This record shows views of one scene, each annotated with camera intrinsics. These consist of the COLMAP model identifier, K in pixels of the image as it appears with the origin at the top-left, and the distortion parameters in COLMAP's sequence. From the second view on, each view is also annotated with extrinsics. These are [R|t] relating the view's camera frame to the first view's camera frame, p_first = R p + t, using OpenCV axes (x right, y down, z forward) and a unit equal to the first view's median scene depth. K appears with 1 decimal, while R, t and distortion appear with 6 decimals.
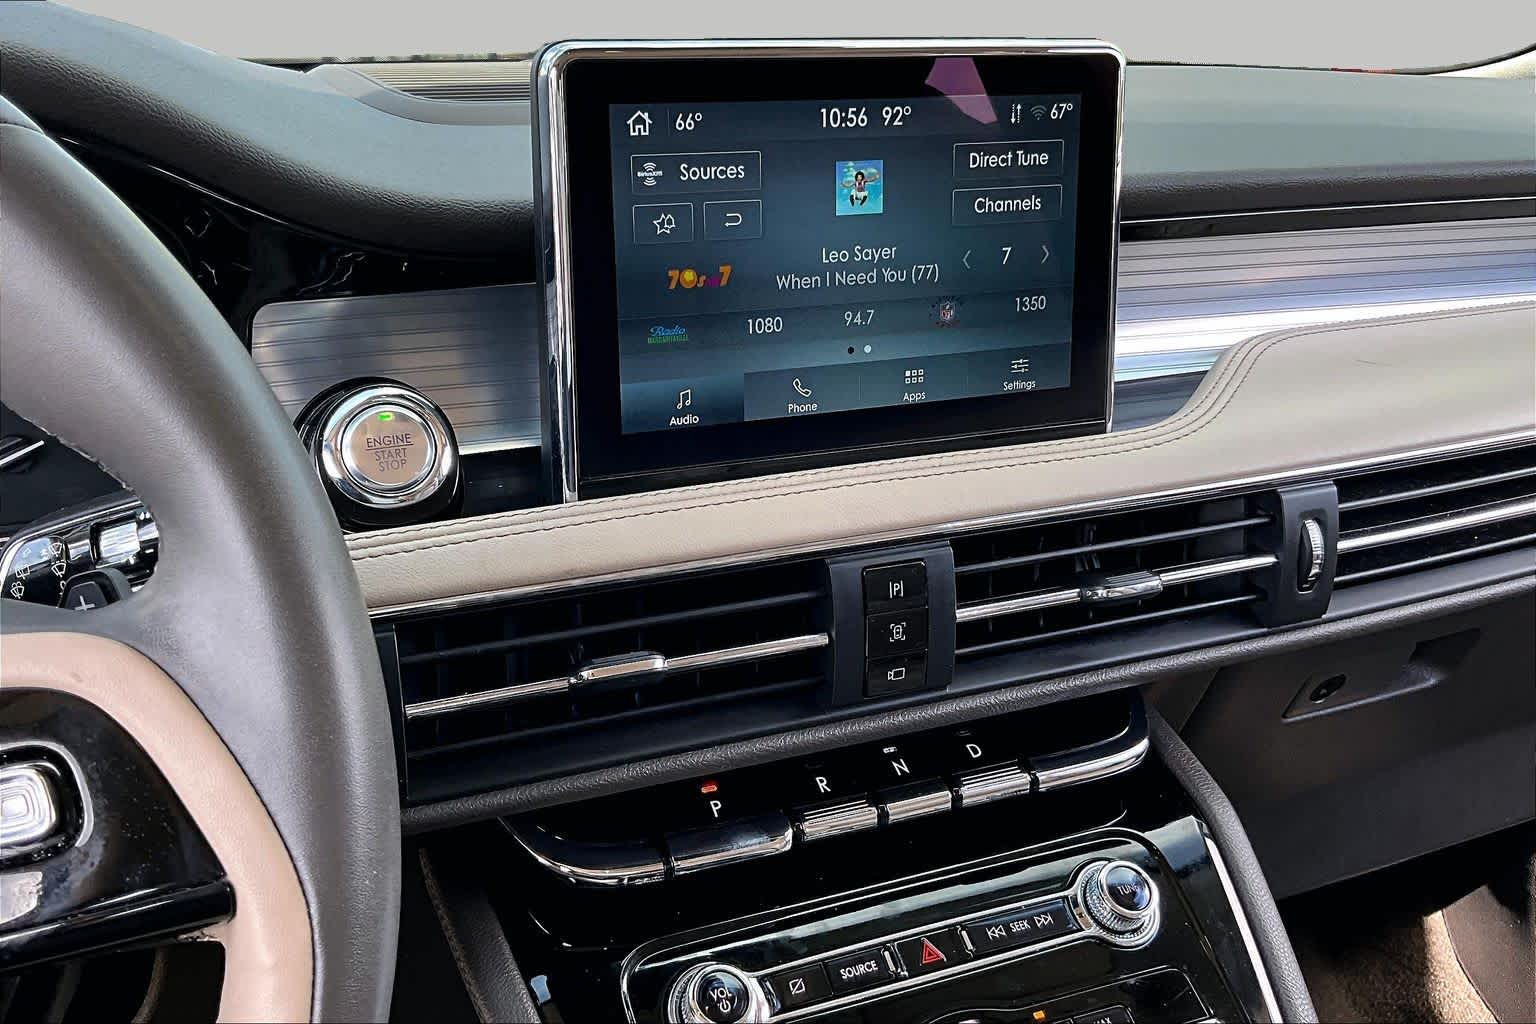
lens RADIAL K [[1763.6, 0, 774.6], [0, 1763.6, 503.9], [0, 0, 1]] dist [0.091495, 0.000000]
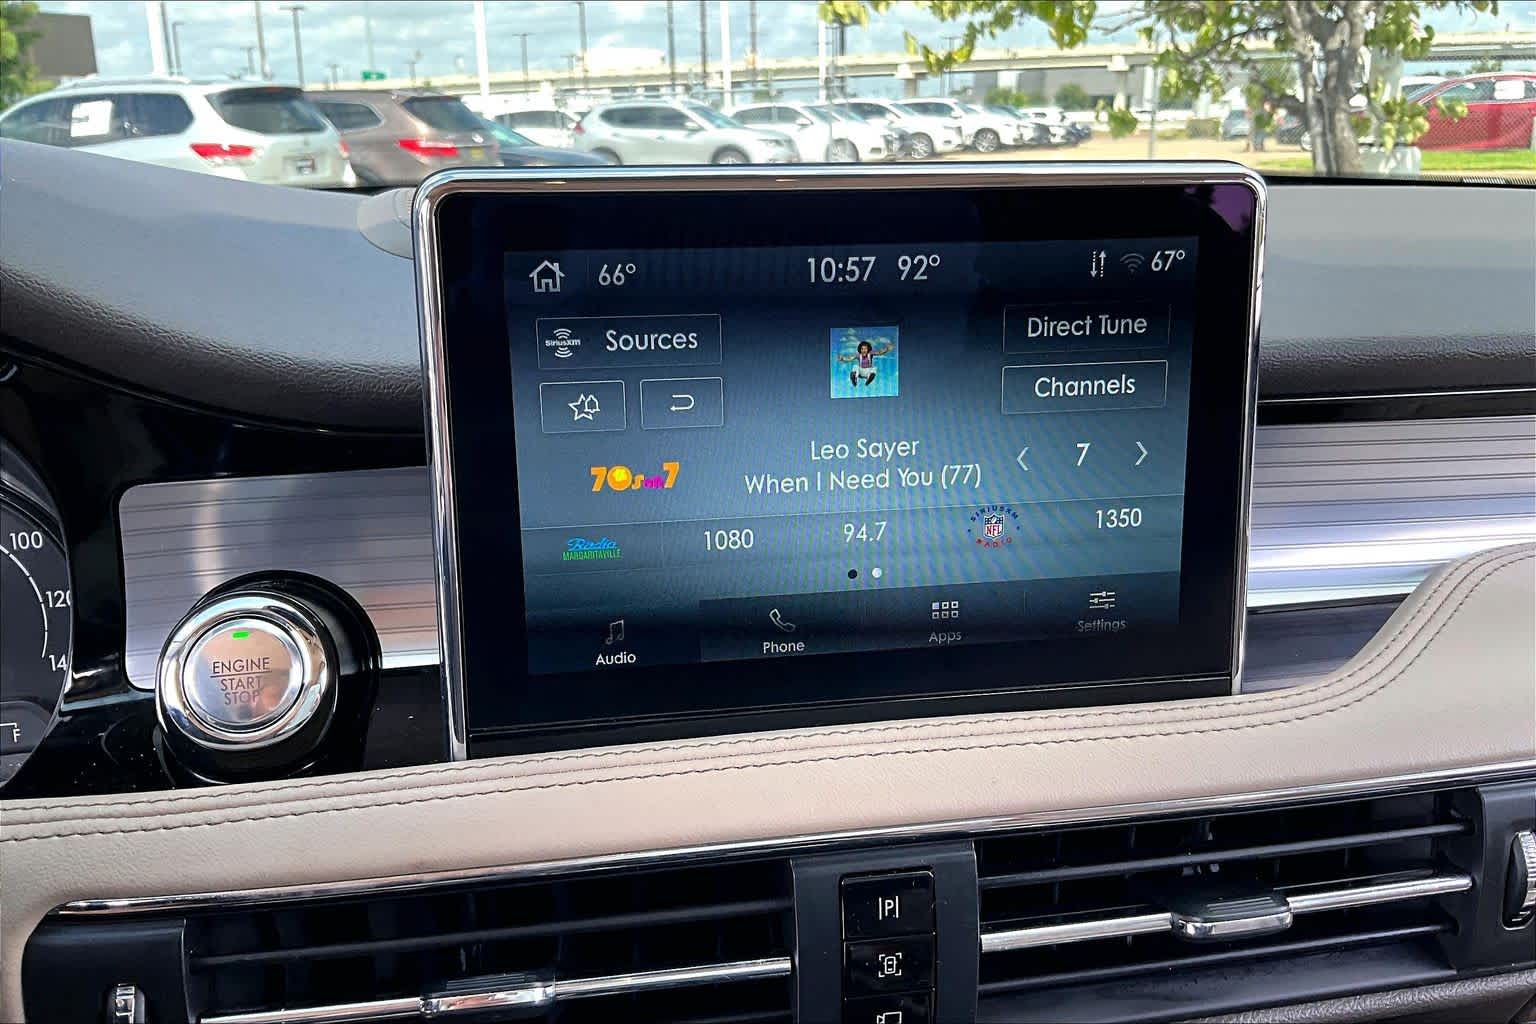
lens RADIAL K [[1380.3, 0, 775.9], [0, 1380.3, 515.0], [0, 0, 1]] dist [0.067362, -0.060930]
pose [[0.965476, 0.050832, -0.255484, 0.162182], [-0.058118, 0.998088, -0.021047, -0.098893], [0.253925, 0.035169, 0.966584, 0.424272]]
